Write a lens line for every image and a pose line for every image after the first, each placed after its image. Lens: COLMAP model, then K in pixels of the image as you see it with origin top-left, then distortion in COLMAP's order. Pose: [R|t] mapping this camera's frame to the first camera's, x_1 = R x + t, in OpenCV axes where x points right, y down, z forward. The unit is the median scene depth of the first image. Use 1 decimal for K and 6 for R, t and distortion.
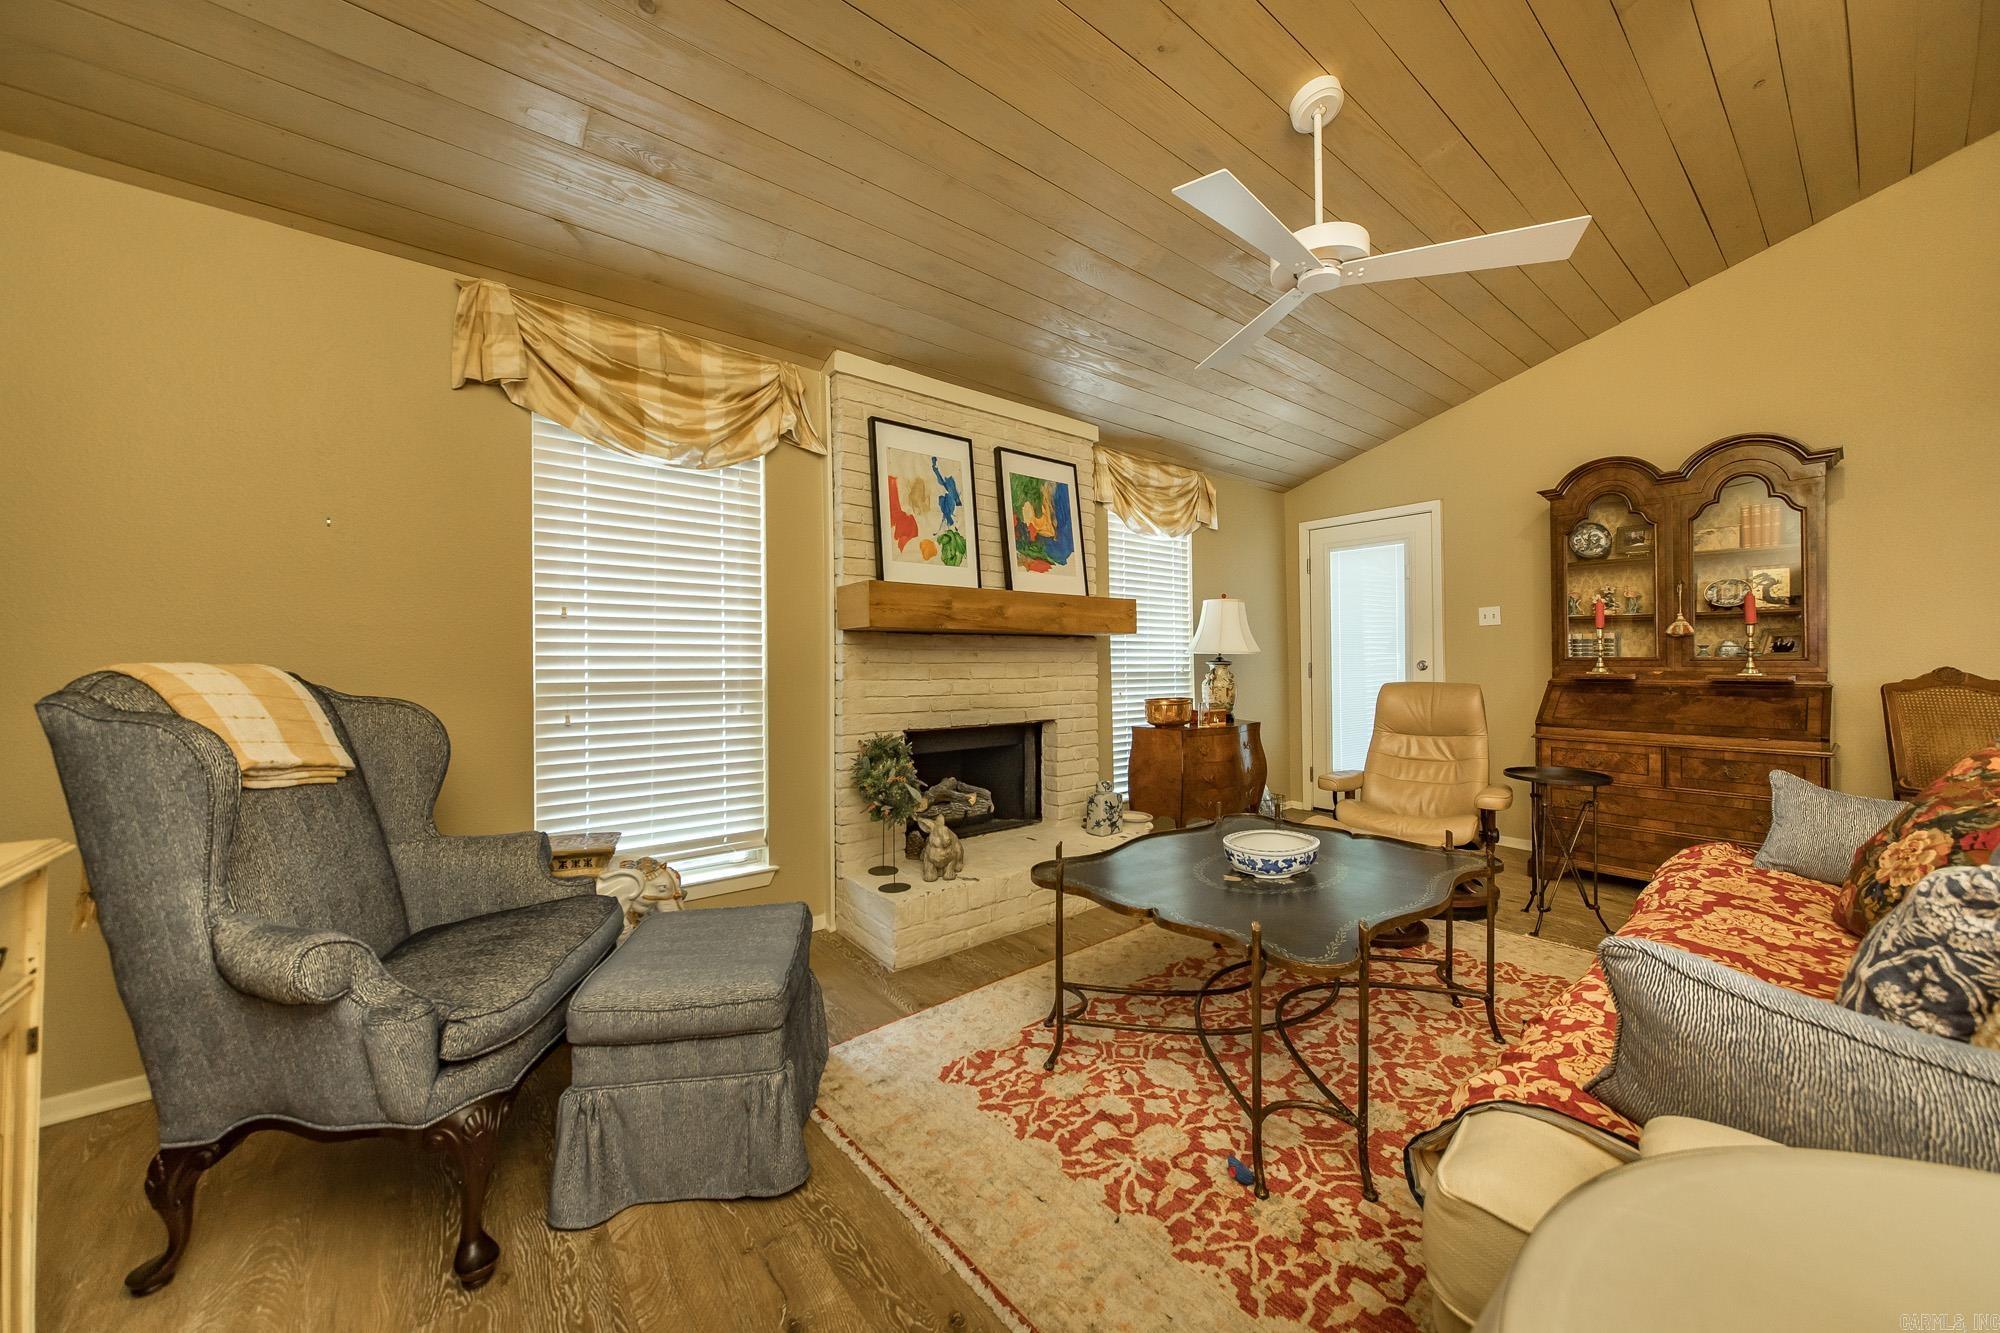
lens RADIAL K [[713.6, 0, 1010.1], [0, 713.6, 661.4], [0, 0, 1]] dist [-0.000692, -0.000046]
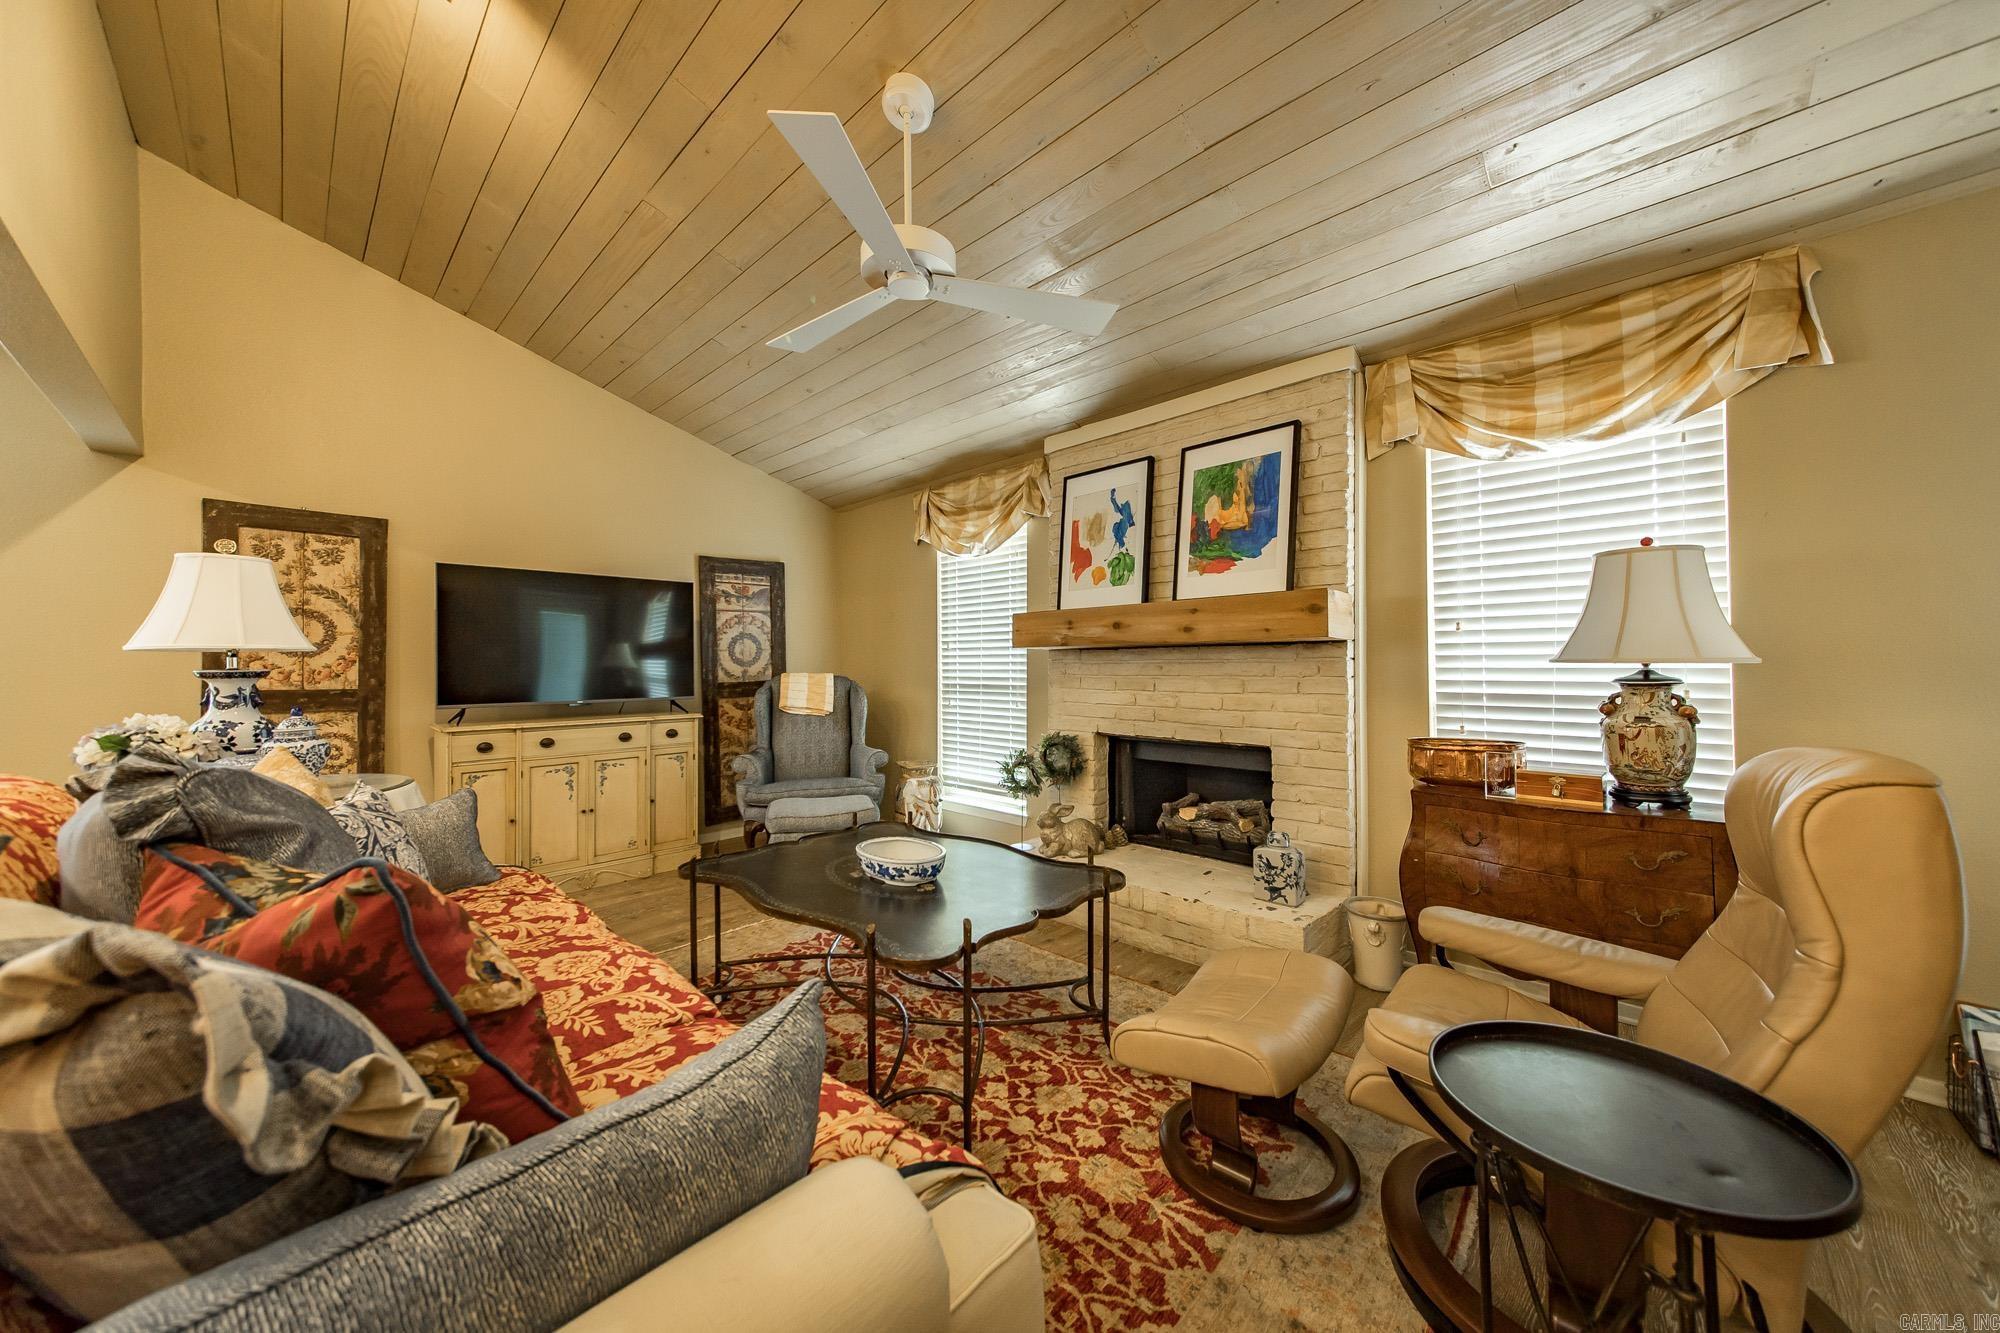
lens RADIAL K [[708.2, 0, 987.9], [0, 708.2, 663.5], [0, 0, 1]] dist [-0.001952, 0.000539]
pose [[0.110366, -0.002148, -0.993889, 0.953684], [0.003429, 0.999993, -0.001780, -0.014240], [0.993885, -0.003211, 0.110373, 0.678273]]
